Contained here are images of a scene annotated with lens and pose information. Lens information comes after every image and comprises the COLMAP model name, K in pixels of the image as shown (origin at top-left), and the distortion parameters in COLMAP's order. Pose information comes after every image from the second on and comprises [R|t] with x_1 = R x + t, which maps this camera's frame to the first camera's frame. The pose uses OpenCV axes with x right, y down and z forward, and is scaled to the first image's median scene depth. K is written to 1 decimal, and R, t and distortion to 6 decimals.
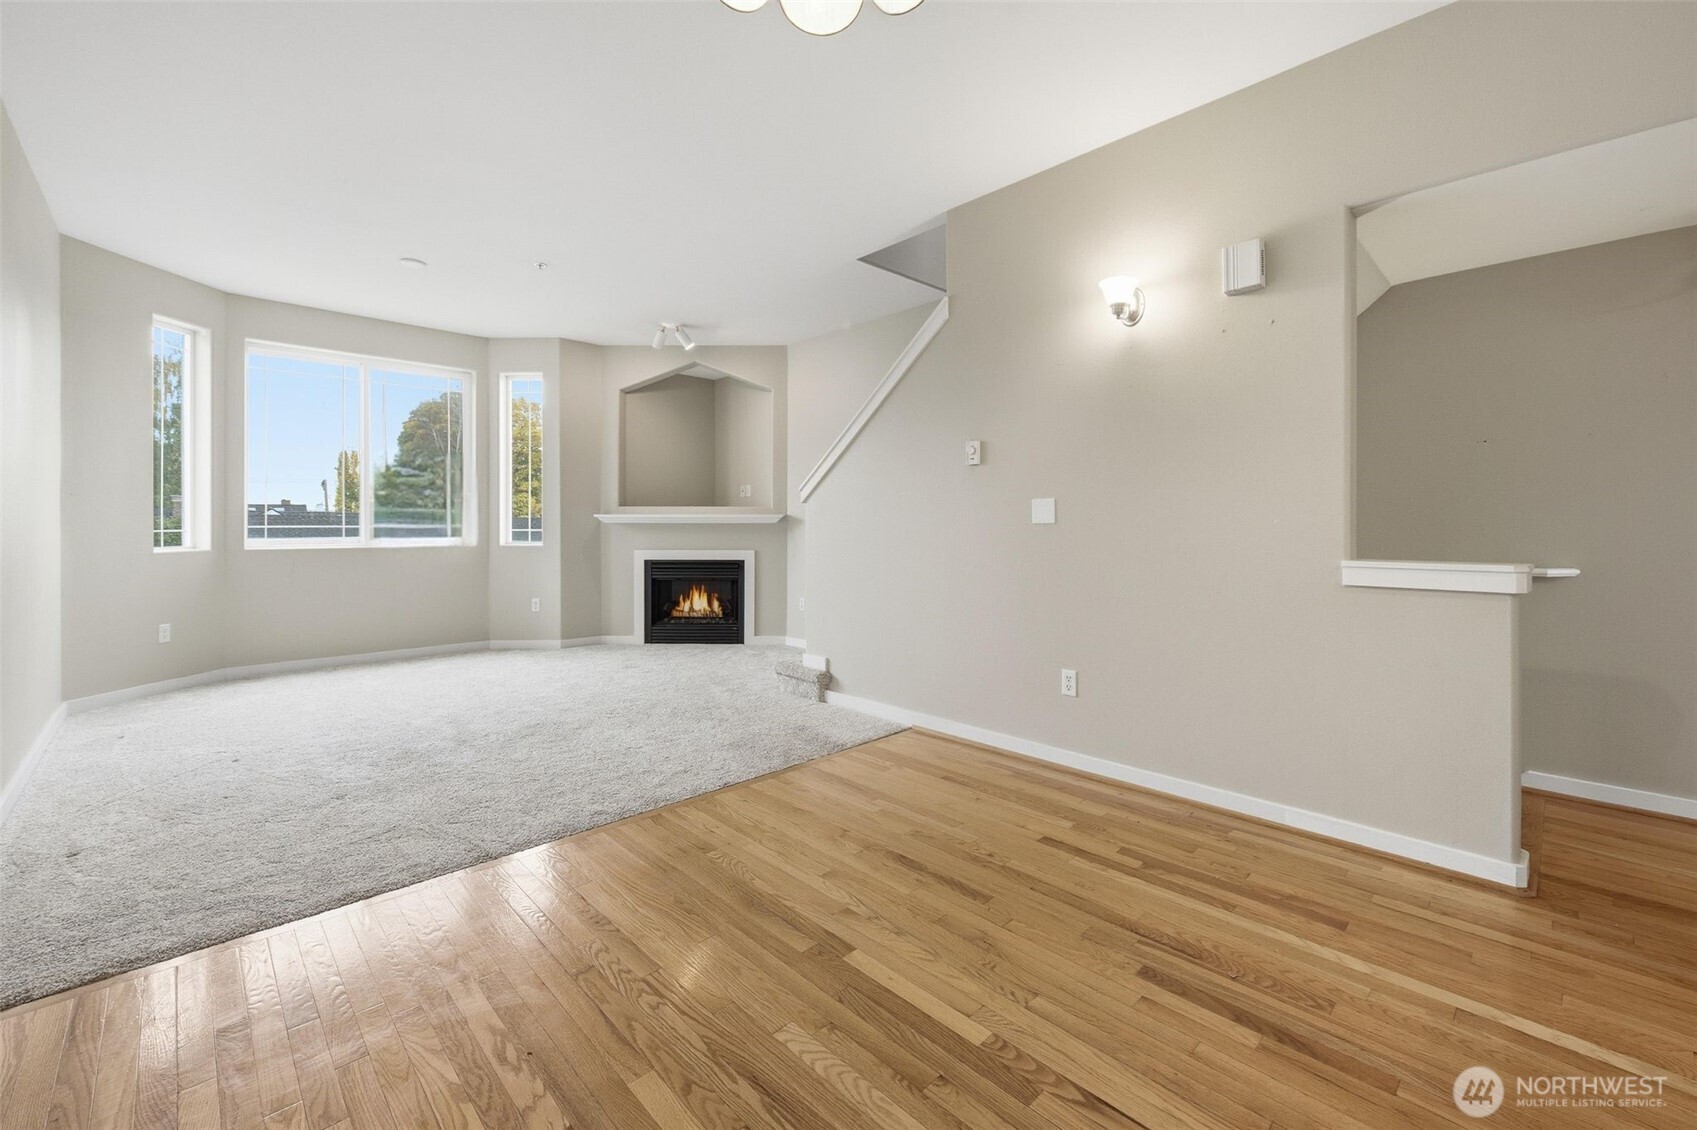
lens RADIAL K [[671.8, 0, 852.7], [0, 671.8, 521.4], [0, 0, 1]] dist [0.000265, -0.000292]
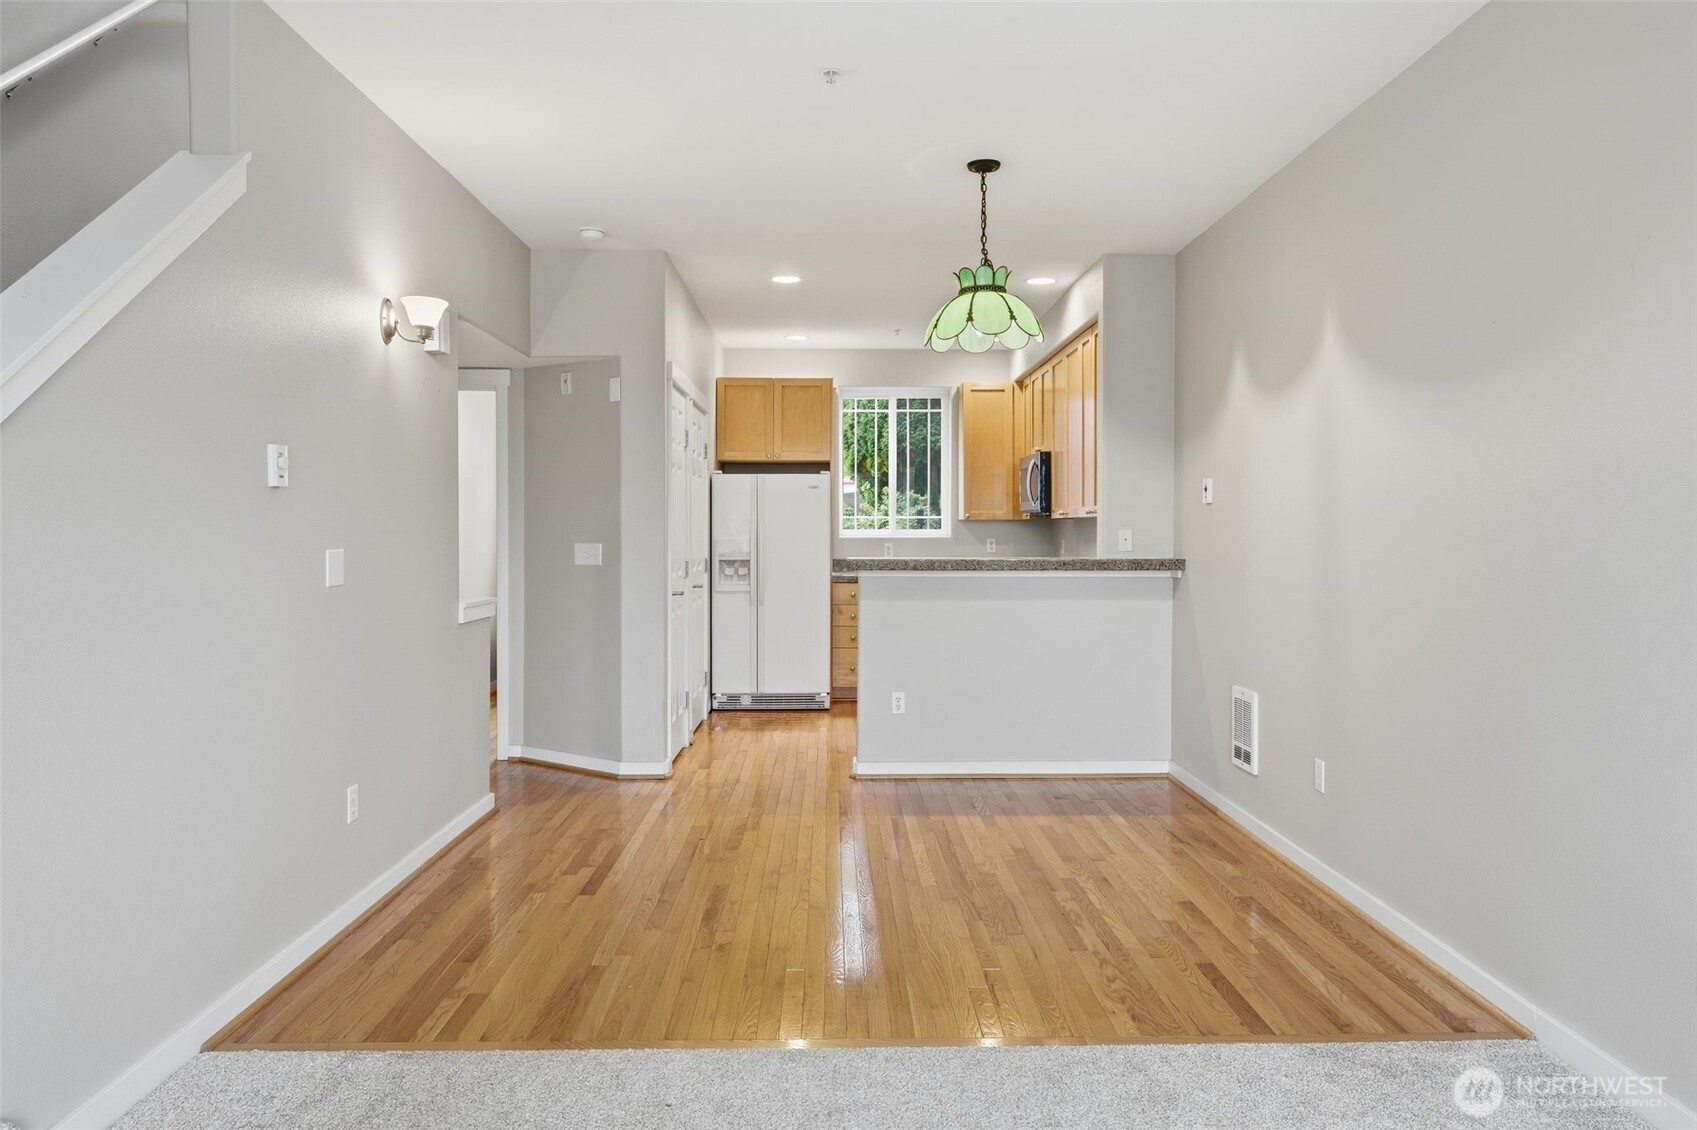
lens RADIAL K [[1132.5, 0, 850.0], [0, 1132.5, 550.4], [0, 0, 1]] dist [0.008866, 0.001707]
pose [[-0.724438, -0.007571, 0.689298, -0.866082], [0.001217, 0.999924, 0.012262, -0.044611], [-0.689339, 0.009722, -0.724374, 1.451646]]
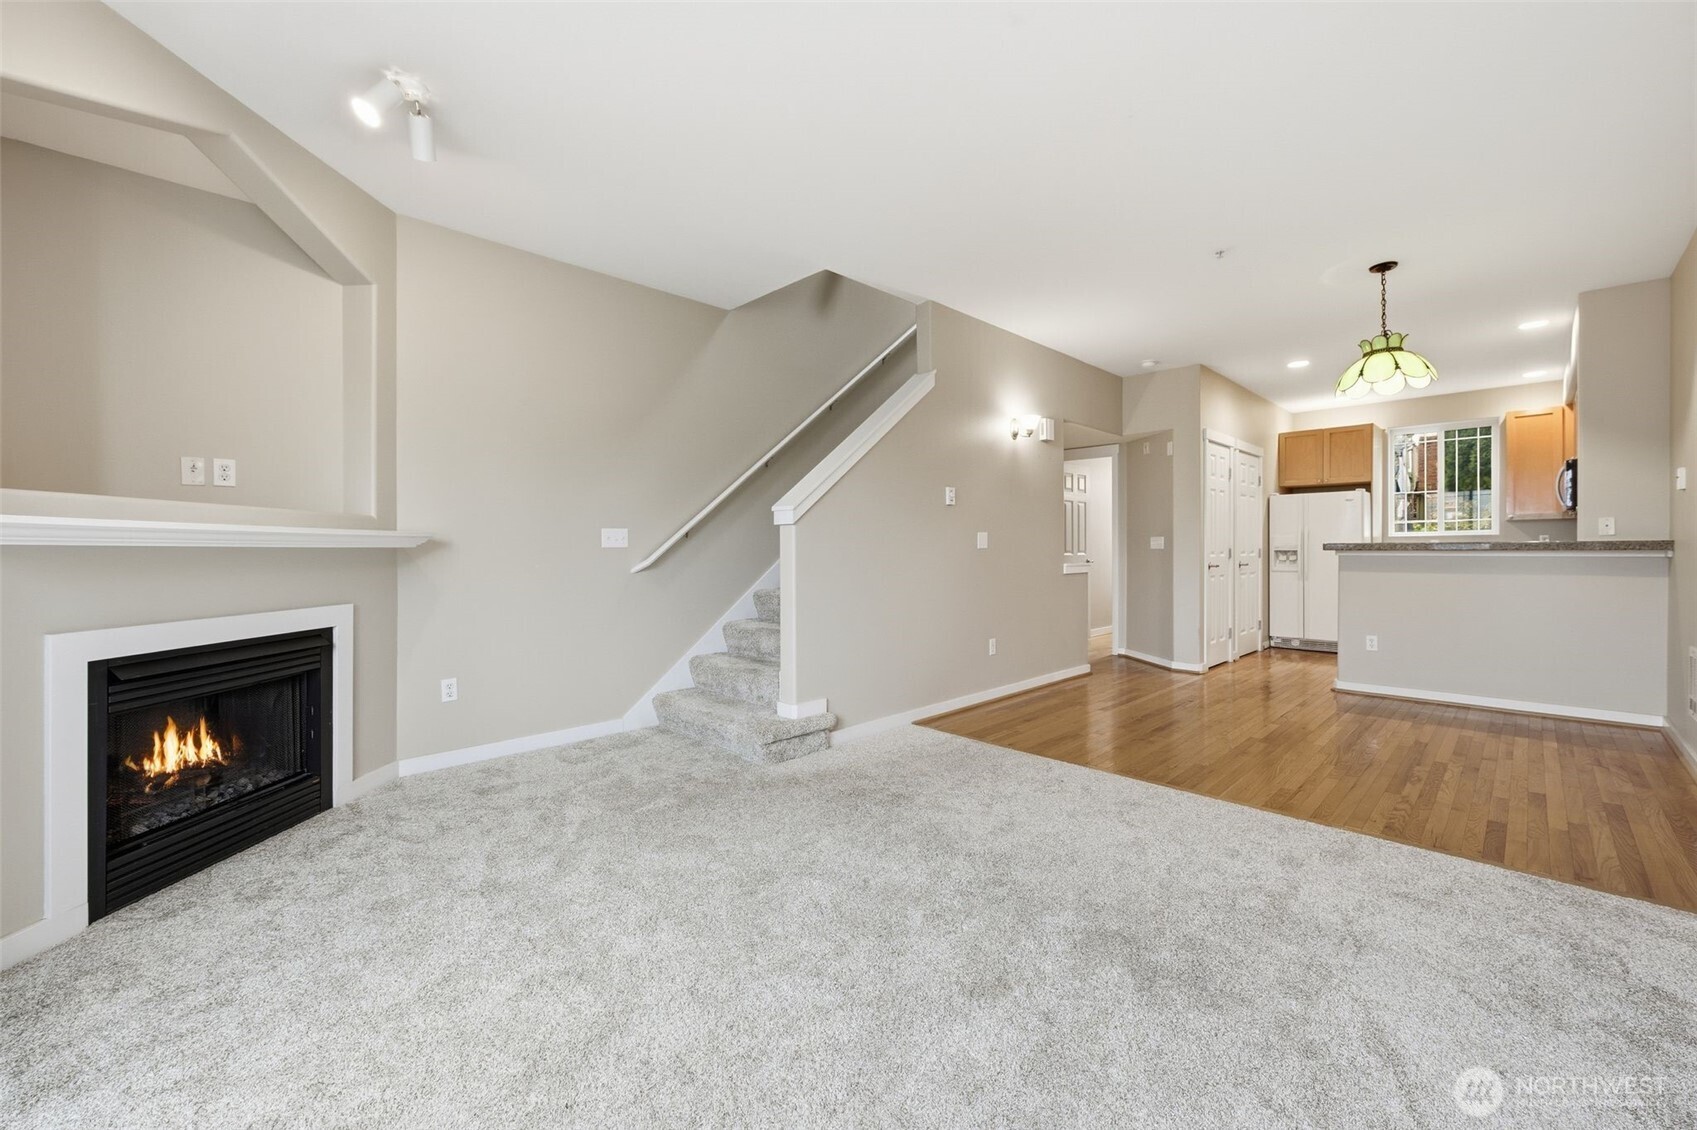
lens RADIAL K [[669.8, 0, 856.8], [0, 669.8, 554.4], [0, 0, 1]] dist [0.002119, -0.000258]
pose [[0.006939, -0.001864, 0.999974, -1.236310], [0.000847, 0.999998, 0.001858, 0.013676], [-0.999976, 0.000834, 0.006941, 1.262976]]
